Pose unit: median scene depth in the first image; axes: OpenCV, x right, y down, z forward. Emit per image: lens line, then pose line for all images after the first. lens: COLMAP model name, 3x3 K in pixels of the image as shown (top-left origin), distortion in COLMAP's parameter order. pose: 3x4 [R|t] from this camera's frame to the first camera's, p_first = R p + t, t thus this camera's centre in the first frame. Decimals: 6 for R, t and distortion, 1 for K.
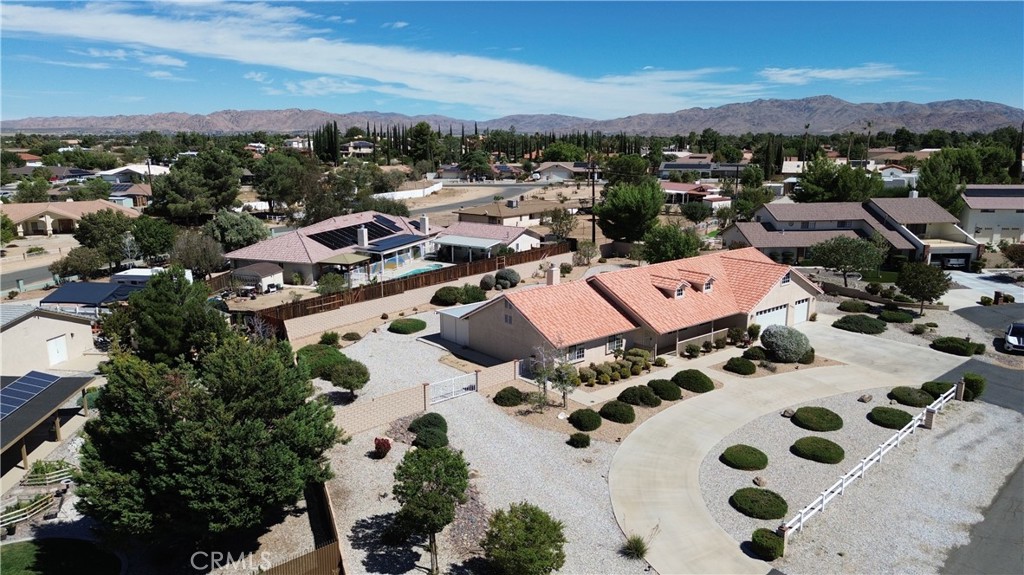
lens RADIAL K [[711.4, 0, 512.0], [0, 711.4, 287.5], [0, 0, 1]] dist [0.036033, -0.035995]
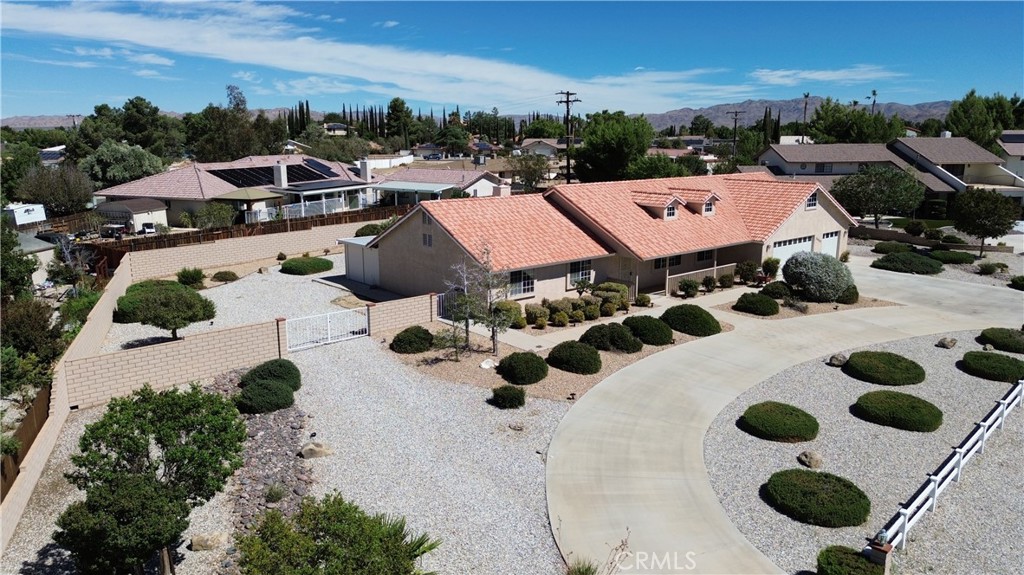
lens RADIAL K [[711.4, 0, 512.0], [0, 711.4, 287.5], [0, 0, 1]] dist [0.036033, -0.035995]
pose [[0.999924, -0.001096, 0.012306, 0.065702], [0.001112, 0.999999, -0.001263, 0.087311], [-0.012304, 0.001276, 0.999923, 0.280118]]
